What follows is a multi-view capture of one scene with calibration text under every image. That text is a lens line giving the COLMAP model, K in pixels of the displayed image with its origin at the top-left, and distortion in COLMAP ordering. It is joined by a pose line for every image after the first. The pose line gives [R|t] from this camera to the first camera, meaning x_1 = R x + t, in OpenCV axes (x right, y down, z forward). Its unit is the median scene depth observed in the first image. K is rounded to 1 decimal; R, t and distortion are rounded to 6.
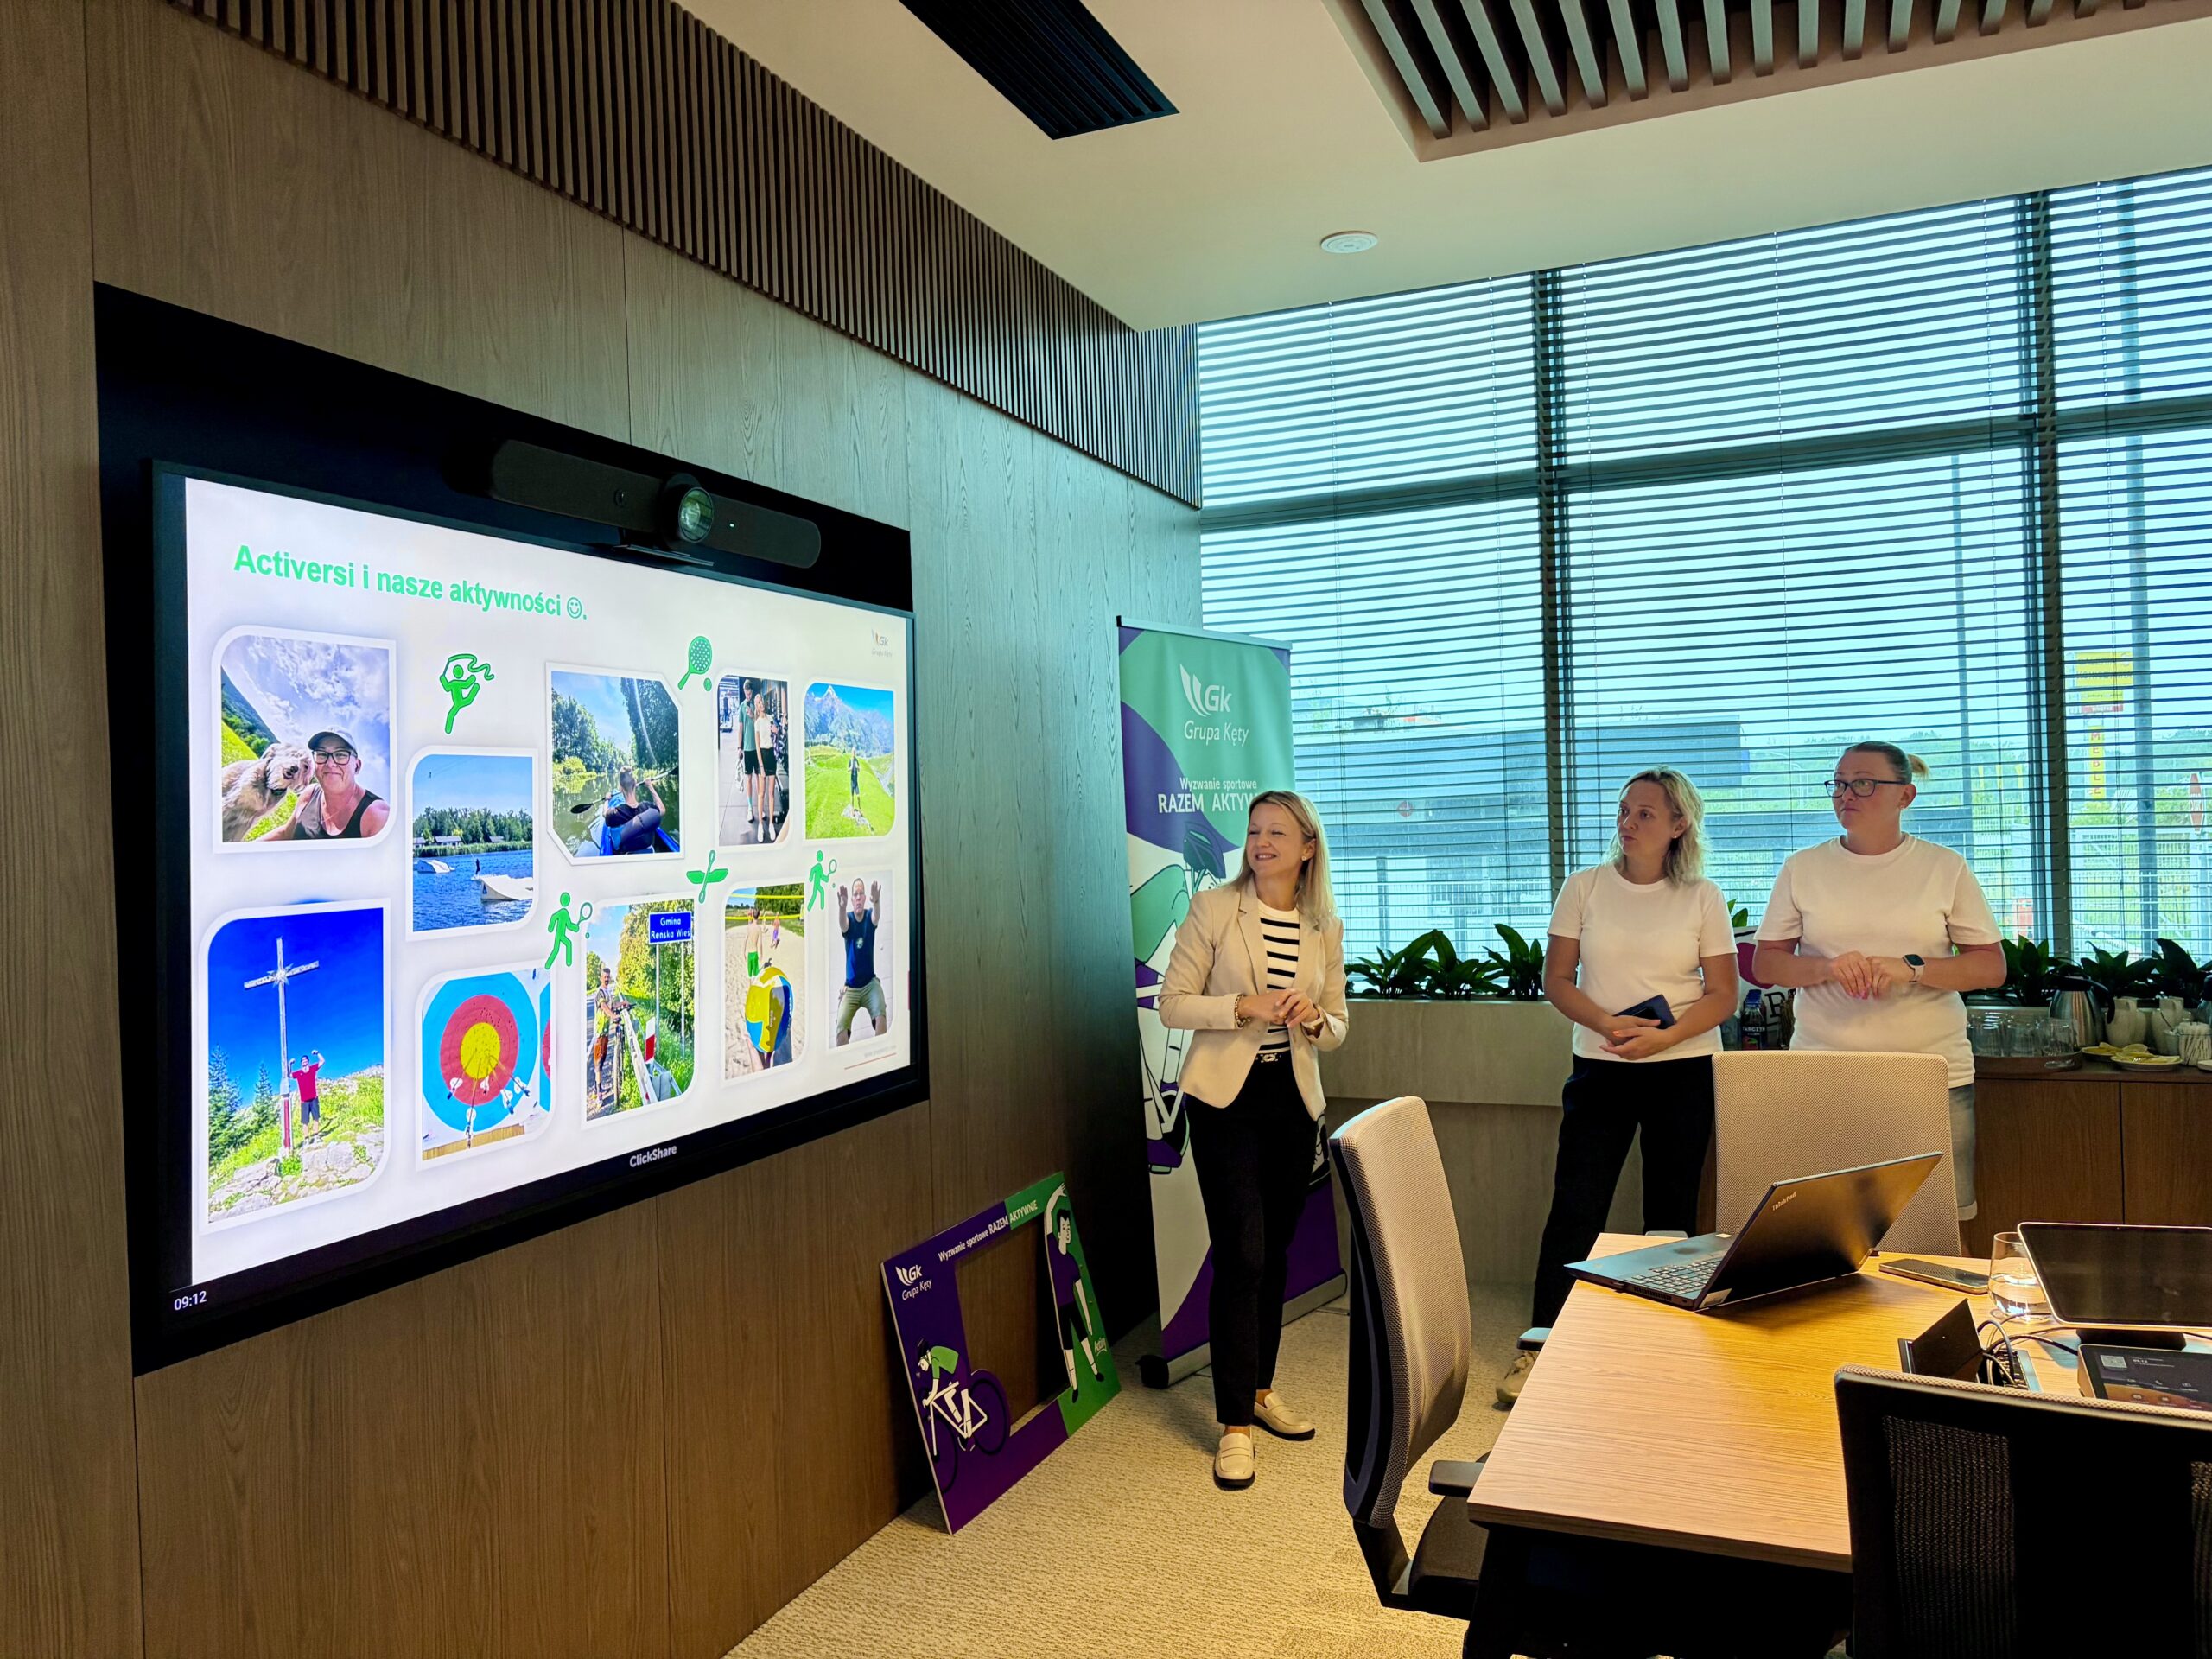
lens RADIAL K [[1667.1, 0, 1125.5], [0, 1667.1, 836.4], [0, 0, 1]] dist [0.040941, -0.045703]
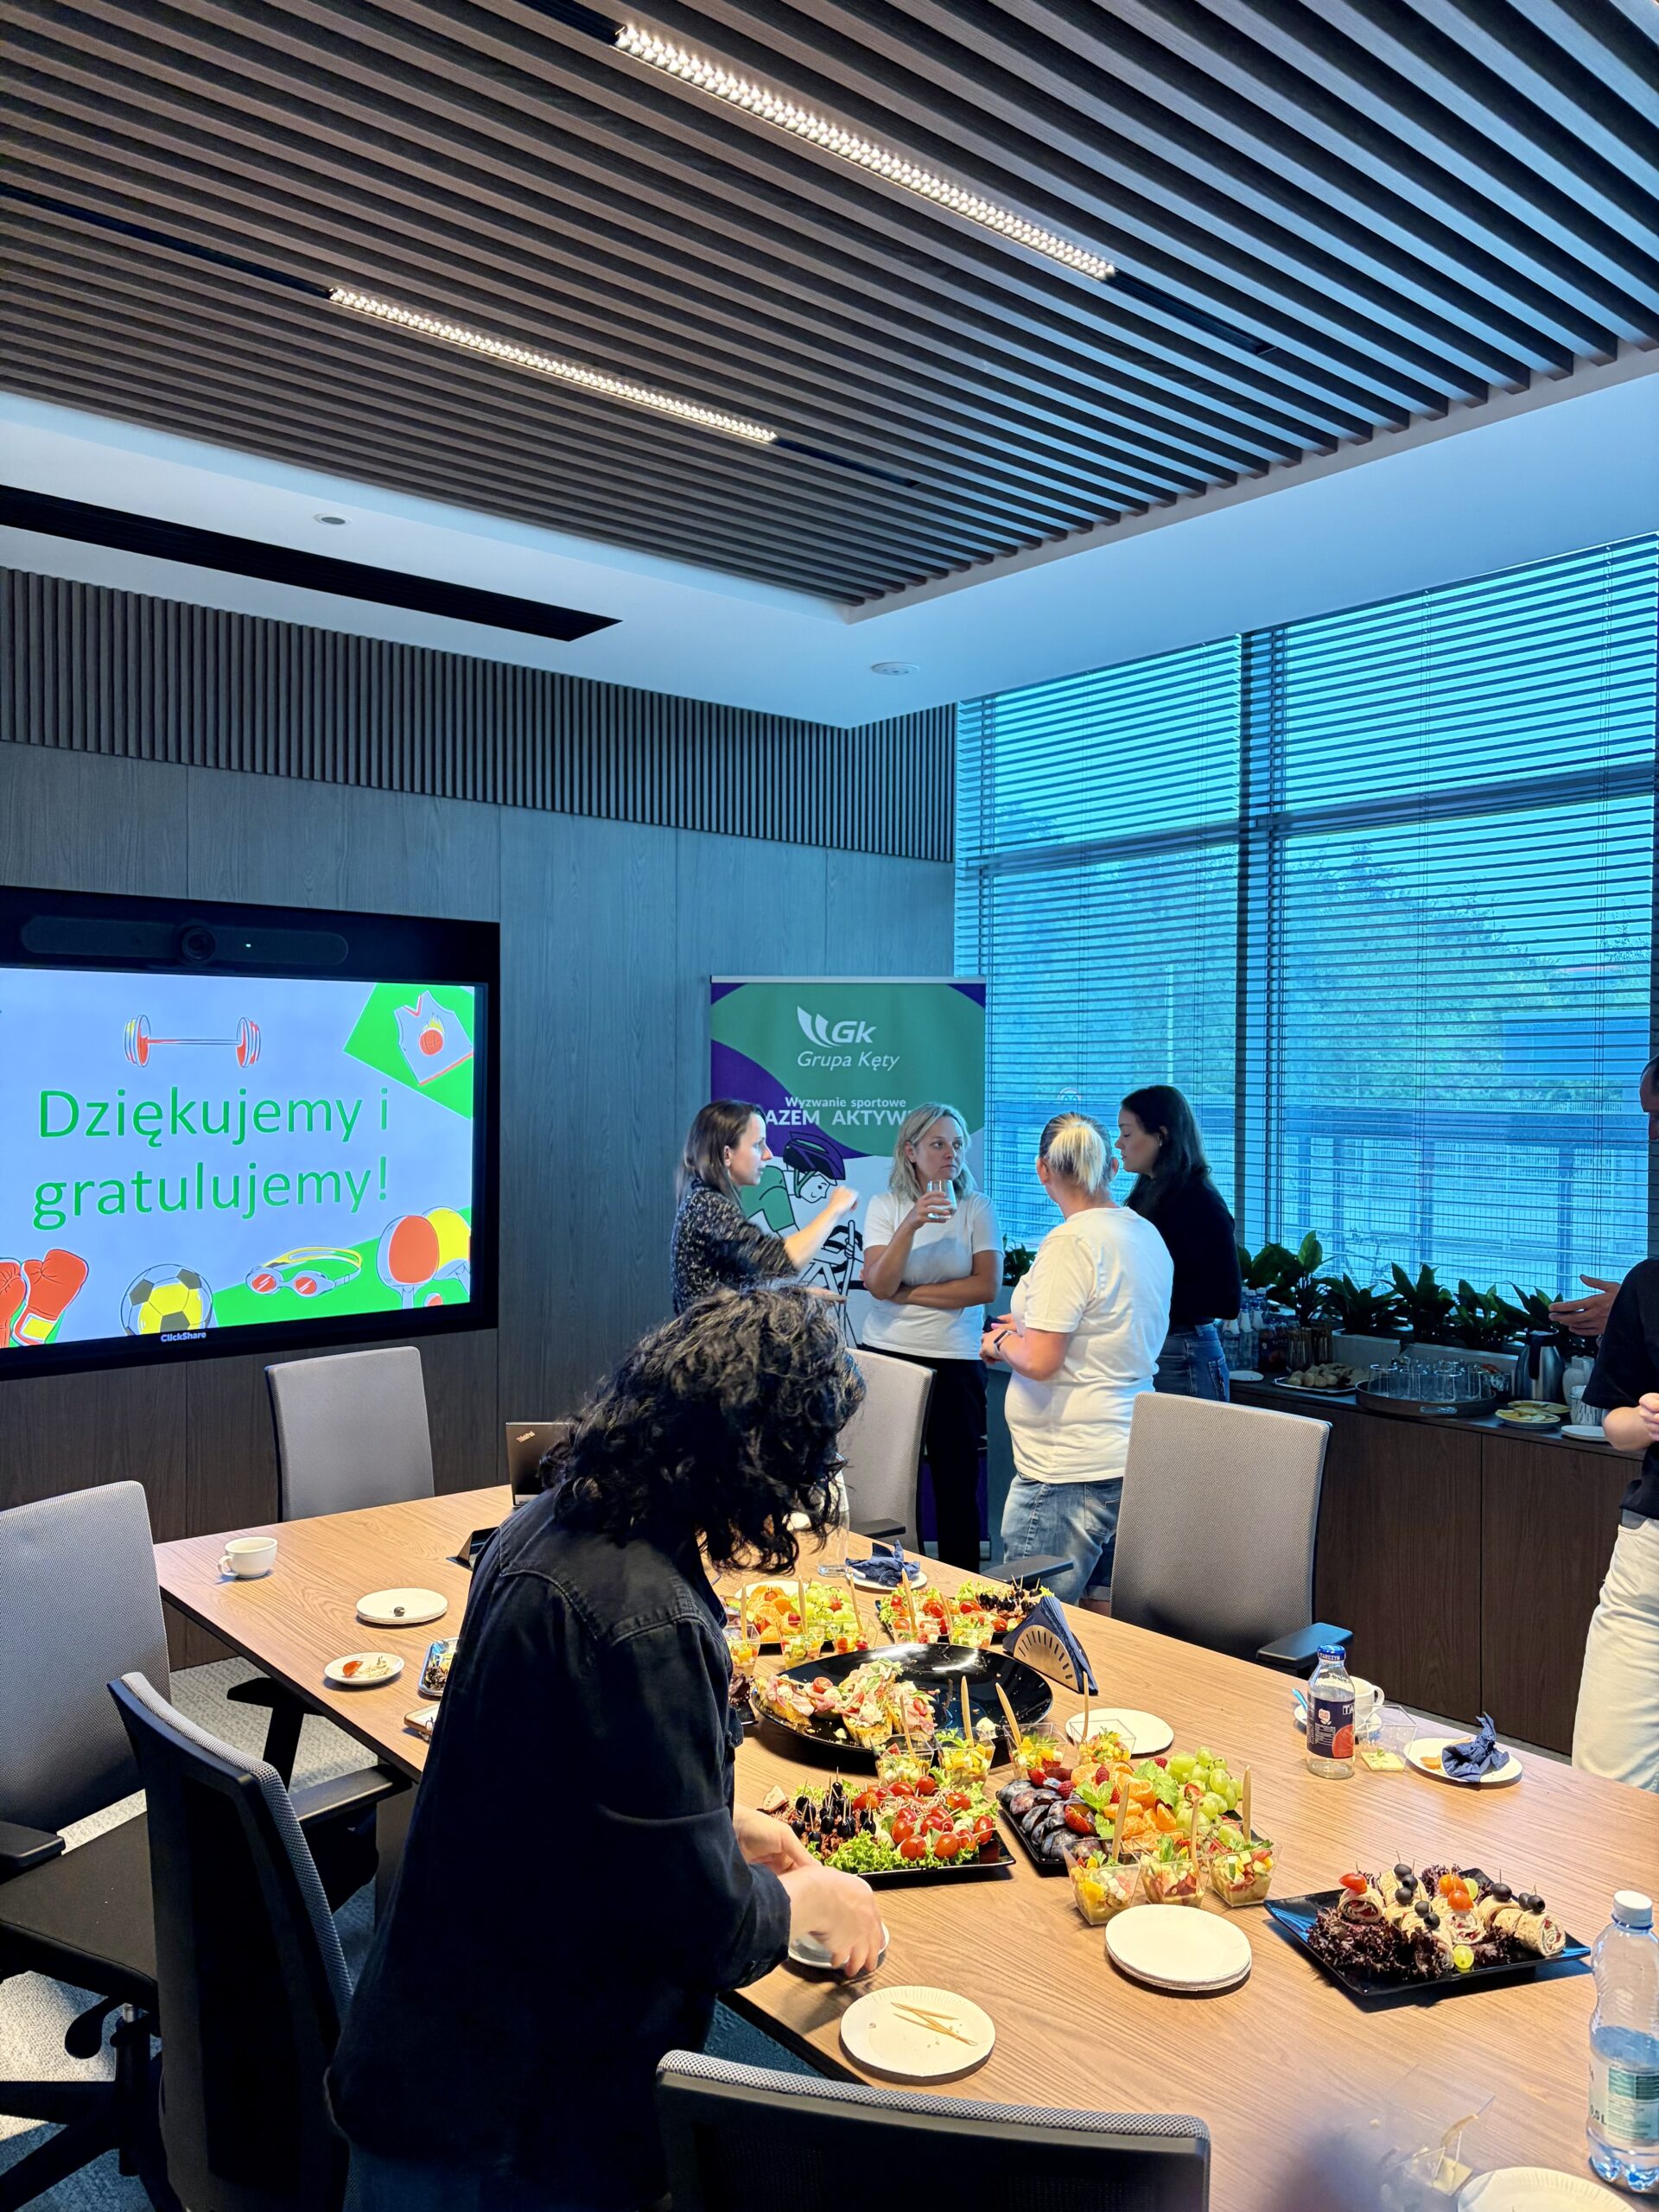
lens RADIAL K [[1667.1, 0, 836.1], [0, 1667.1, 1095.6], [0, 0, 1]] dist [0.040941, -0.045703]
pose [[0.887500, 0.044994, -0.458606, 0.913494], [-0.039161, 0.998986, 0.022226, -0.094747], [0.459141, -0.001766, 0.888362, -0.144976]]
